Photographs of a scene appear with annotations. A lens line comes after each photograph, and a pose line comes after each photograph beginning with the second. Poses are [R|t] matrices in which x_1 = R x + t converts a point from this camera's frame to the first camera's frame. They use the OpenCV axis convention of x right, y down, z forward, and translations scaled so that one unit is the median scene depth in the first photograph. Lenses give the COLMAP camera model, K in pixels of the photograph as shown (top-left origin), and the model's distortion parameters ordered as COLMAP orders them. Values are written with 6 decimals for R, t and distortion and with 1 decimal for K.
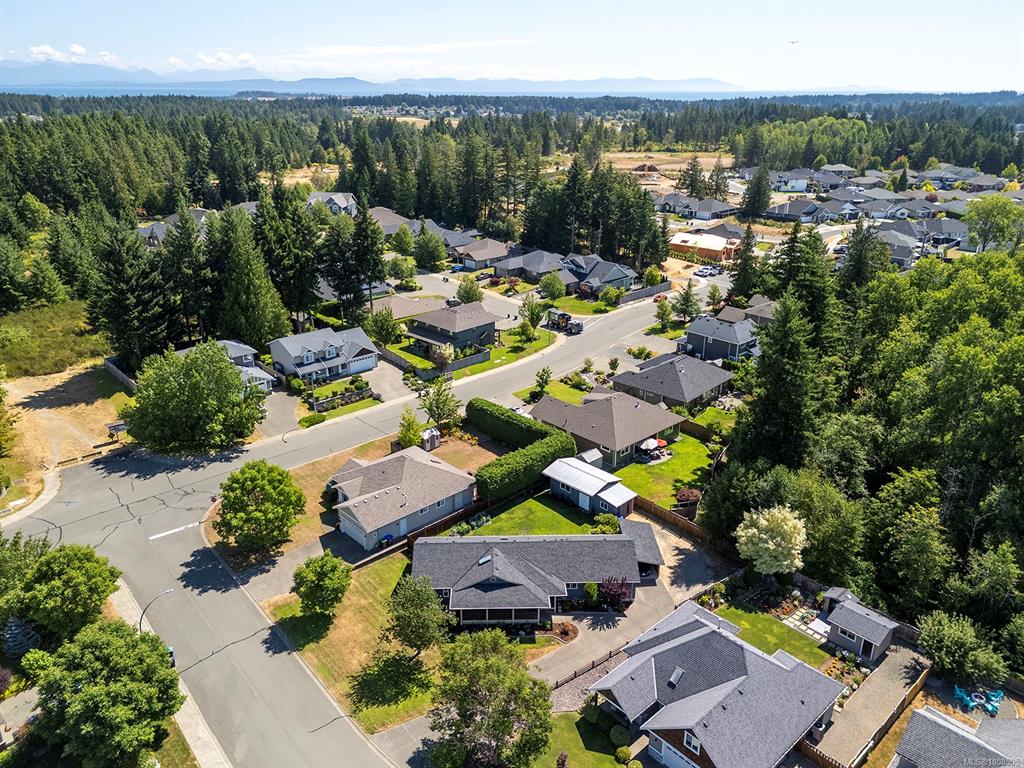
lens RADIAL K [[745.0, 0, 513.4], [0, 745.0, 386.2], [0, 0, 1]] dist [0.051333, -0.036425]
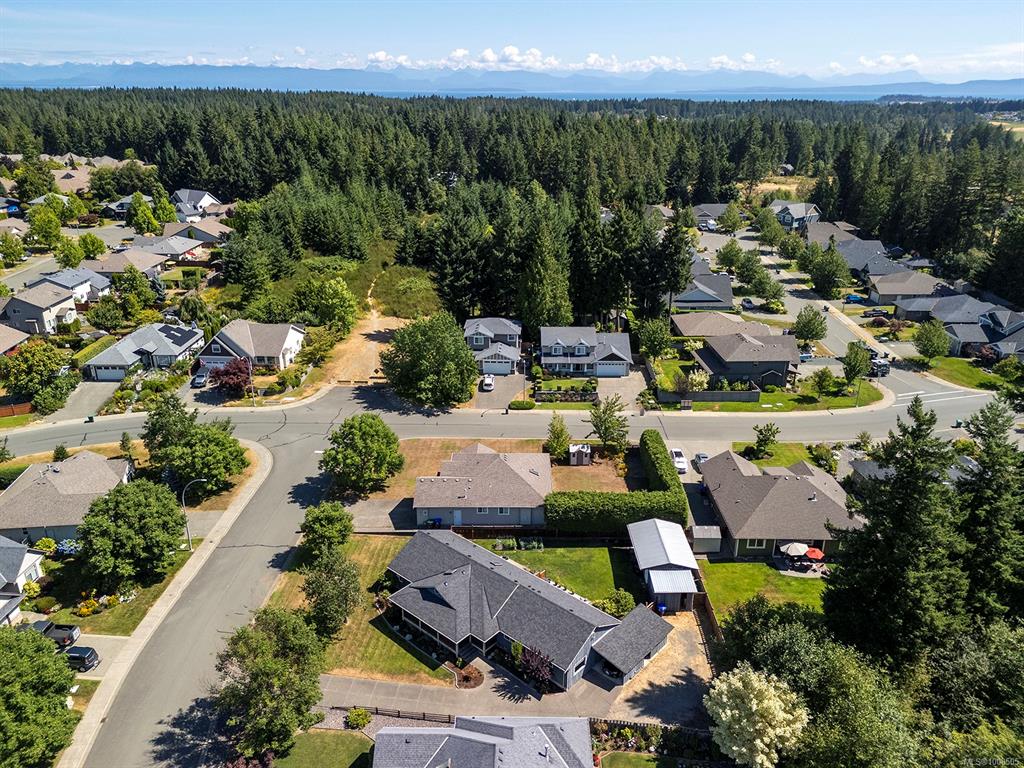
lens RADIAL K [[745.0, 0, 516.0], [0, 745.0, 384.9], [0, 0, 1]] dist [0.051333, -0.036425]
pose [[0.727370, 0.251082, -0.638663, 0.383123], [-0.255128, 0.962896, 0.087985, -0.072030], [0.637057, 0.098943, 0.764440, 0.185068]]
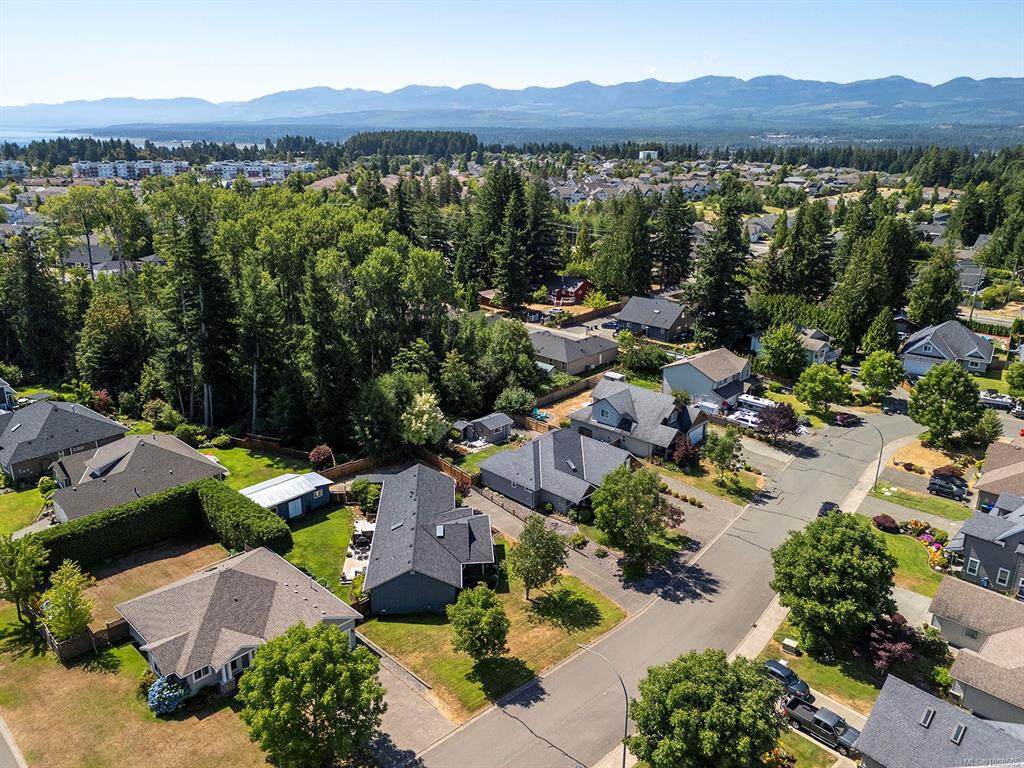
lens RADIAL K [[745.0, 0, 514.4], [0, 745.0, 383.6], [0, 0, 1]] dist [0.051333, -0.036425]
pose [[-0.047772, -0.322620, 0.945322, -0.600952], [0.360144, 0.877182, 0.317566, -0.143305], [-0.931673, 0.355623, 0.074285, 0.496613]]
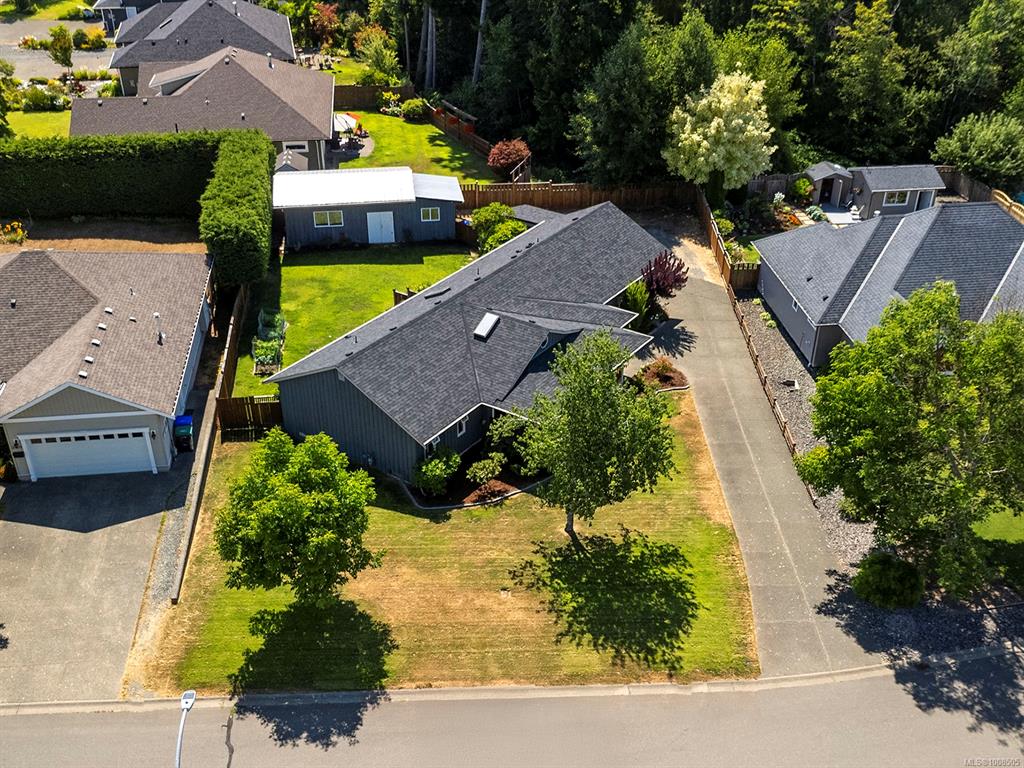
lens RADIAL K [[1083.5, 0, 499.0], [0, 1083.5, 448.5], [0, 0, 1]] dist [0.035940, 0.000000]
pose [[0.600107, -0.448170, 0.662583, -0.323601], [0.301998, 0.893947, 0.331142, 0.056570], [-0.740722, 0.001378, 0.671810, 0.364785]]
